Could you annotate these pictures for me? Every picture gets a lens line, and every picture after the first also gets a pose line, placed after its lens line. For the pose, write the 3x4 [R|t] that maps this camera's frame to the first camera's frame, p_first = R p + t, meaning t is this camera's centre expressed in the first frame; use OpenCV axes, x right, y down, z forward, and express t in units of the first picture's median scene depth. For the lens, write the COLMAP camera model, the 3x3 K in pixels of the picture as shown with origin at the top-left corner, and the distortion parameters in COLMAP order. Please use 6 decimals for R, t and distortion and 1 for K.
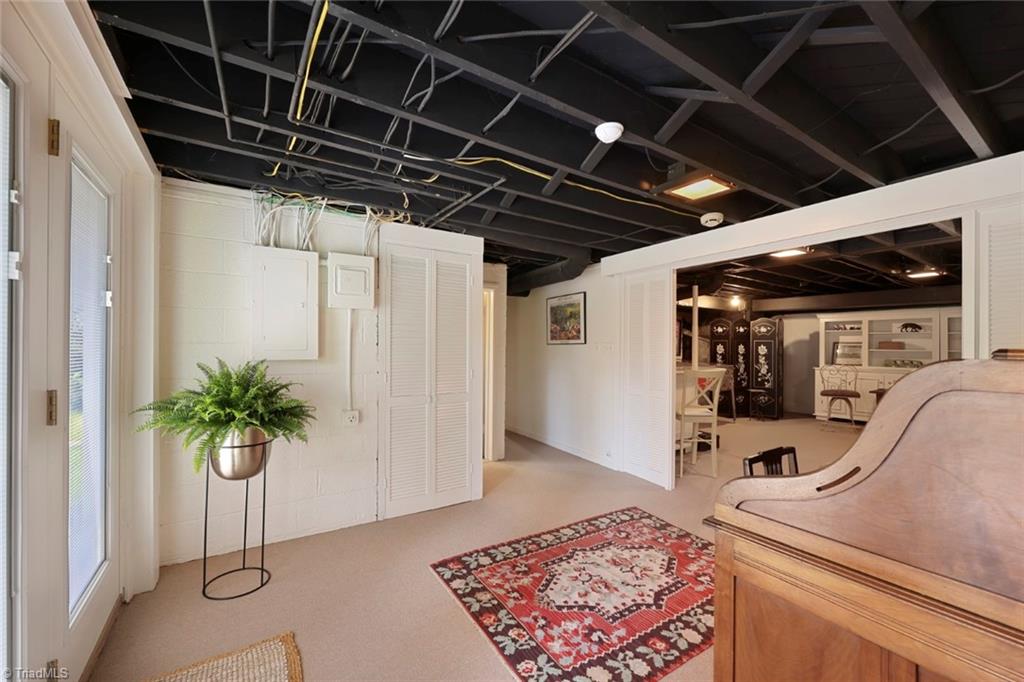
lens RADIAL K [[411.2, 0, 507.0], [0, 411.2, 340.9], [0, 0, 1]] dist [-0.001590, -0.000503]
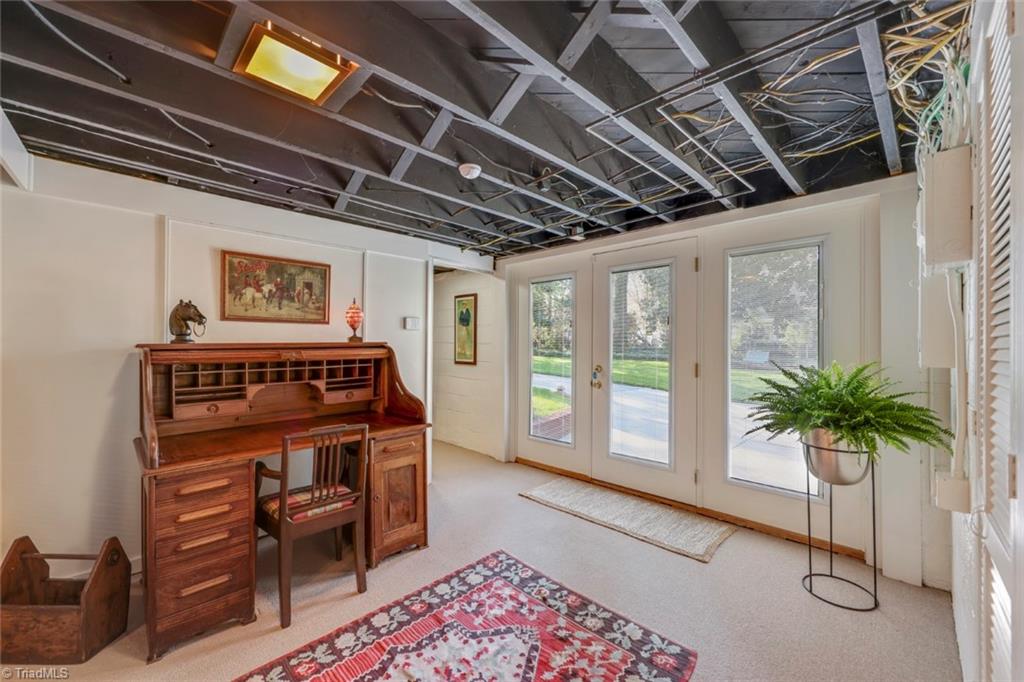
lens RADIAL K [[411.2, 0, 507.0], [0, 411.2, 340.9], [0, 0, 1]] dist [-0.001590, -0.000503]
pose [[-0.979031, -0.011265, -0.203399, 0.338216], [-0.007025, 0.999743, -0.021555, 0.035613], [0.203589, -0.019674, -0.978859, 1.983578]]
